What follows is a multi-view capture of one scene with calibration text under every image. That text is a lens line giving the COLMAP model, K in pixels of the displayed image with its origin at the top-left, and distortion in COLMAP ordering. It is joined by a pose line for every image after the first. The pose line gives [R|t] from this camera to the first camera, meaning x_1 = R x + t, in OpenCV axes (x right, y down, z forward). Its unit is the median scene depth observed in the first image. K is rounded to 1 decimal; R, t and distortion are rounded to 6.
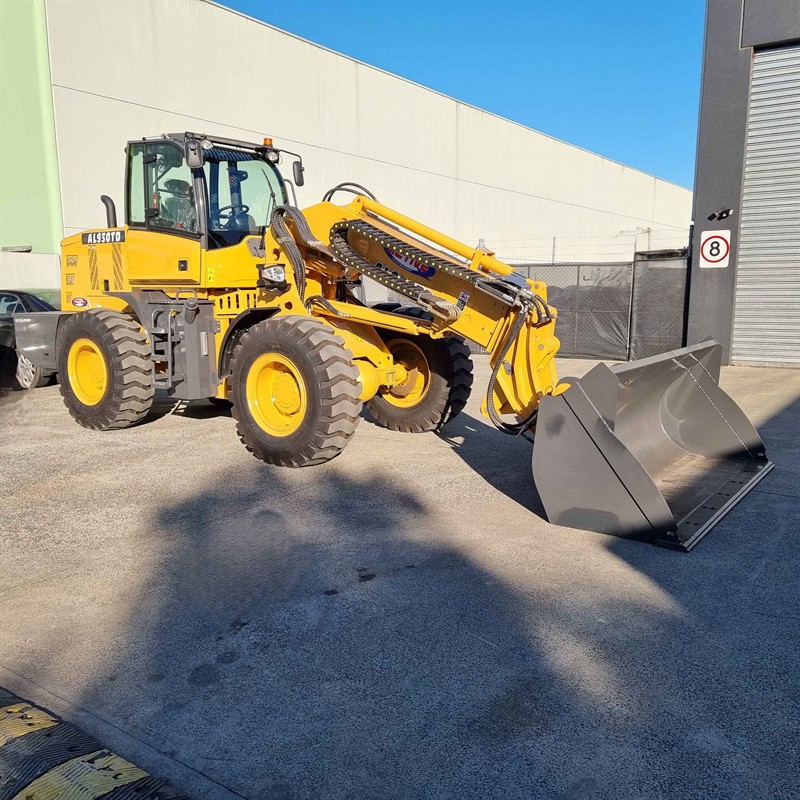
lens RADIAL K [[743.4, 0, 398.2], [0, 743.4, 401.9], [0, 0, 1]] dist [0.052273, 0.000000]
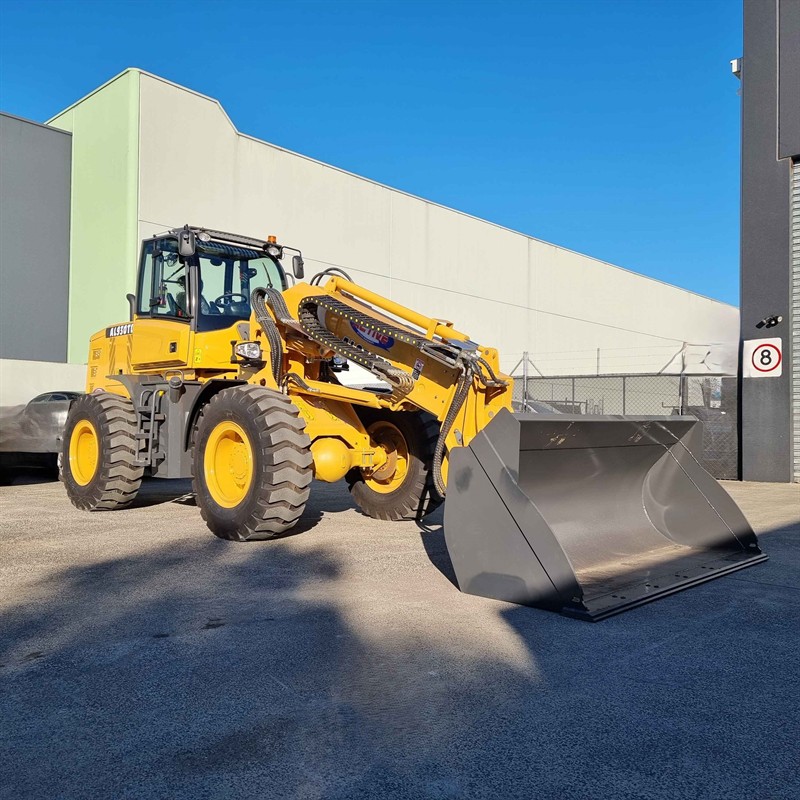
lens RADIAL K [[743.4, 0, 396.1], [0, 743.4, 399.4], [0, 0, 1]] dist [0.052273, 0.000000]
pose [[0.990038, 0.010566, -0.140403, 0.157369], [-0.036864, 0.981847, -0.186057, 0.066704], [0.135889, 0.189379, 0.972456, 0.049881]]
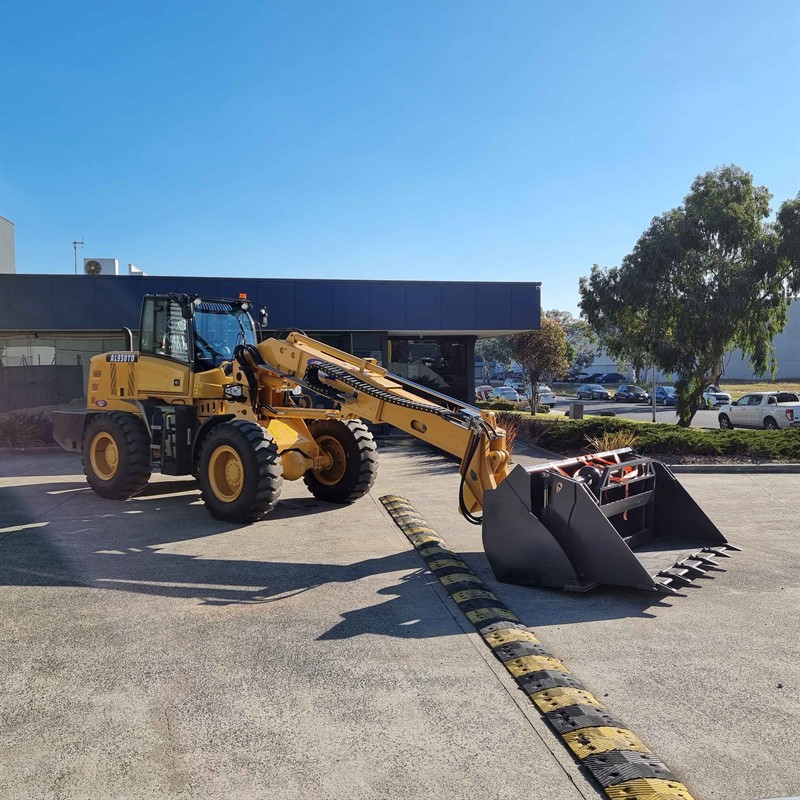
lens RADIAL K [[743.4, 0, 401.3], [0, 743.4, 398.5], [0, 0, 1]] dist [0.052273, 0.000000]
pose [[0.999798, 0.017846, -0.009286, 0.154521], [-0.018800, 0.993117, -0.115610, 0.006182], [0.007159, 0.115761, 0.993251, -0.408267]]
